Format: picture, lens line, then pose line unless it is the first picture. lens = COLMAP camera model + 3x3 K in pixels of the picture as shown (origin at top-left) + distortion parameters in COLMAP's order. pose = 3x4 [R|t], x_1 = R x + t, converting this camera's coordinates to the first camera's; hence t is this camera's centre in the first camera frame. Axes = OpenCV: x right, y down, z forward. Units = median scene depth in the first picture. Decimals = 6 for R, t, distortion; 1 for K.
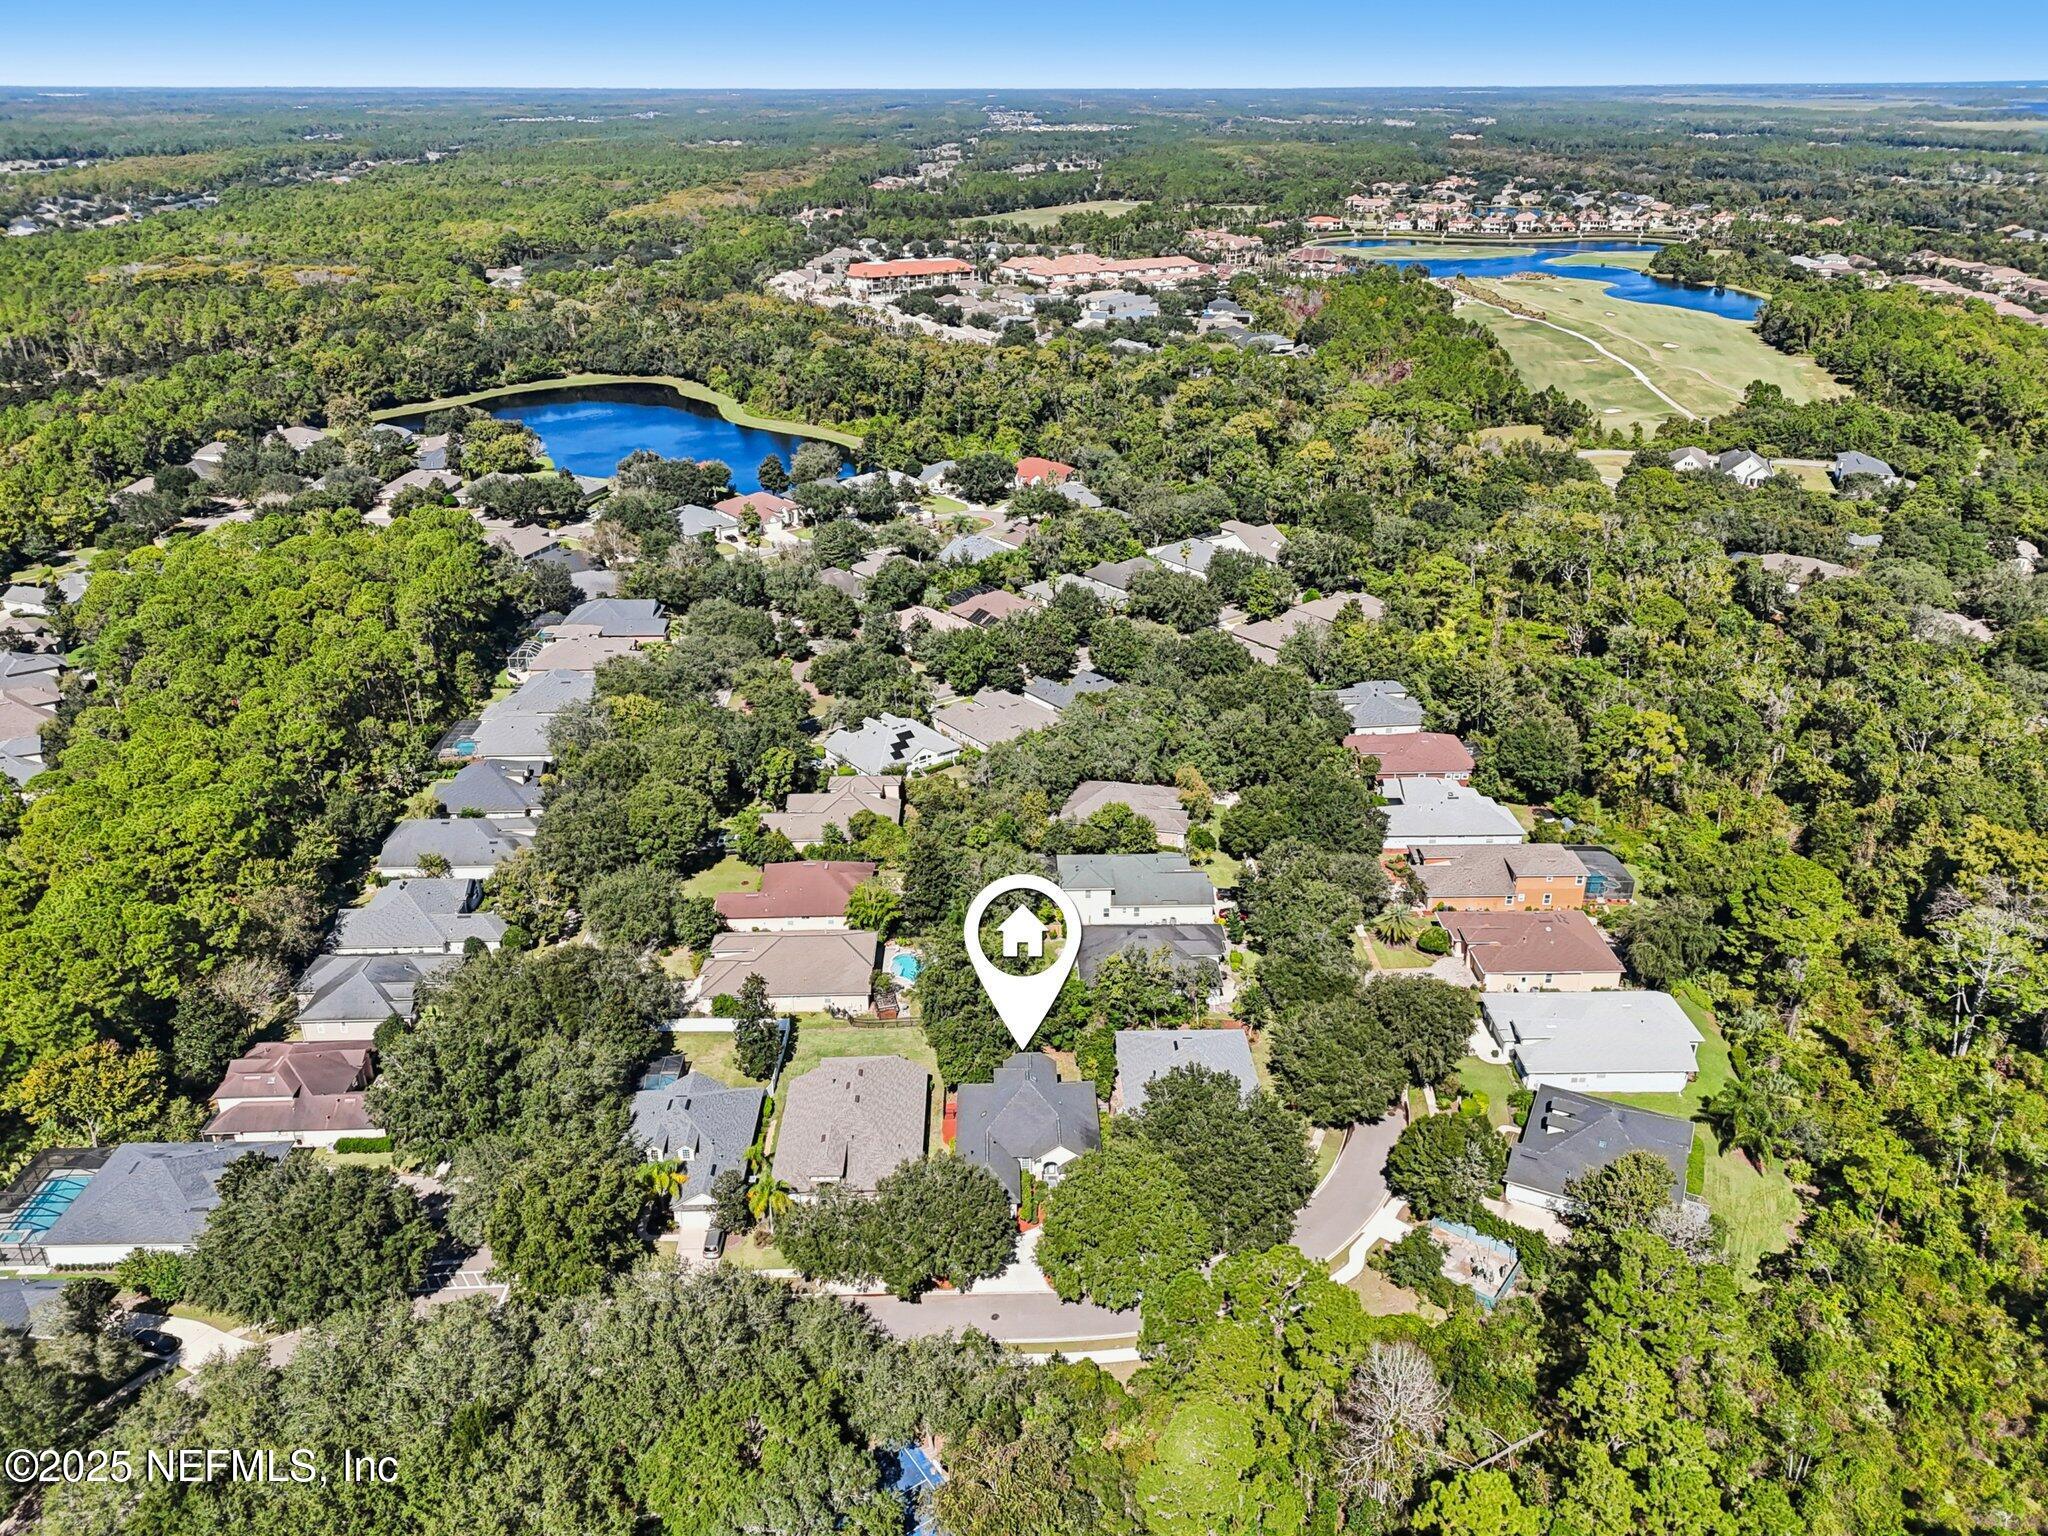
lens RADIAL K [[1545.2, 0, 1024.0], [0, 1545.2, 768.0], [0, 0, 1]] dist [0.025396, 0.000756]
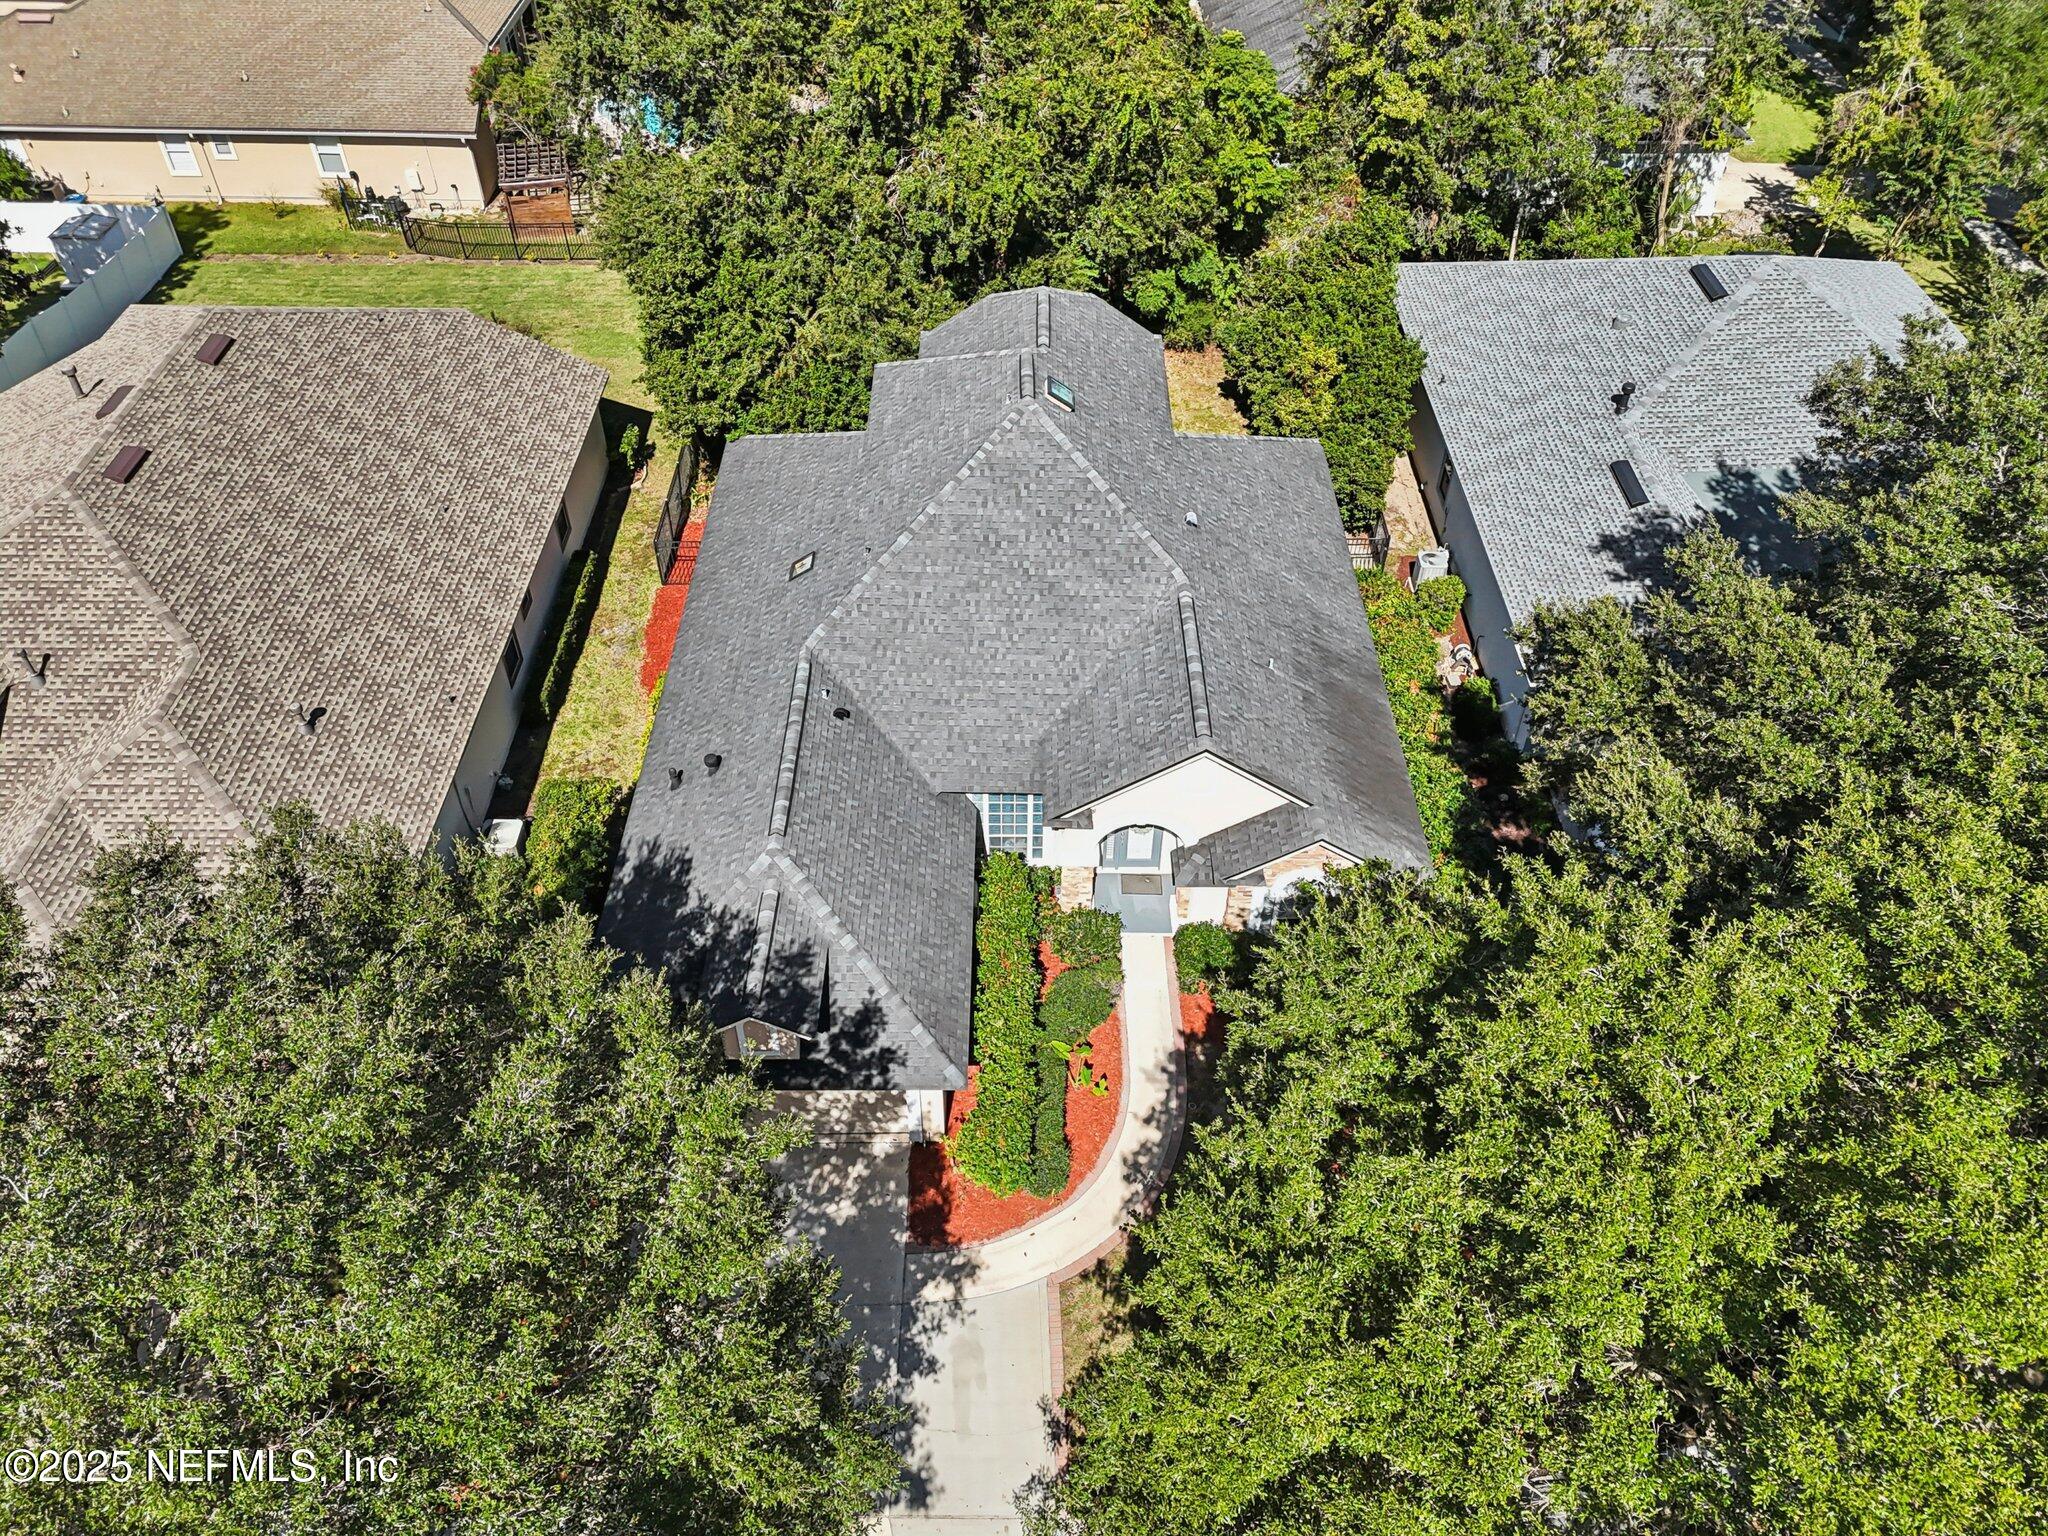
lens RADIAL K [[1545.2, 0, 1024.0], [0, 1545.2, 768.0], [0, 0, 1]] dist [0.025396, 0.000756]
pose [[0.999564, 0.013554, -0.026251, 0.007923], [-0.003697, 0.938956, 0.344017, 0.165441], [0.029311, -0.343770, 0.938596, 0.744392]]
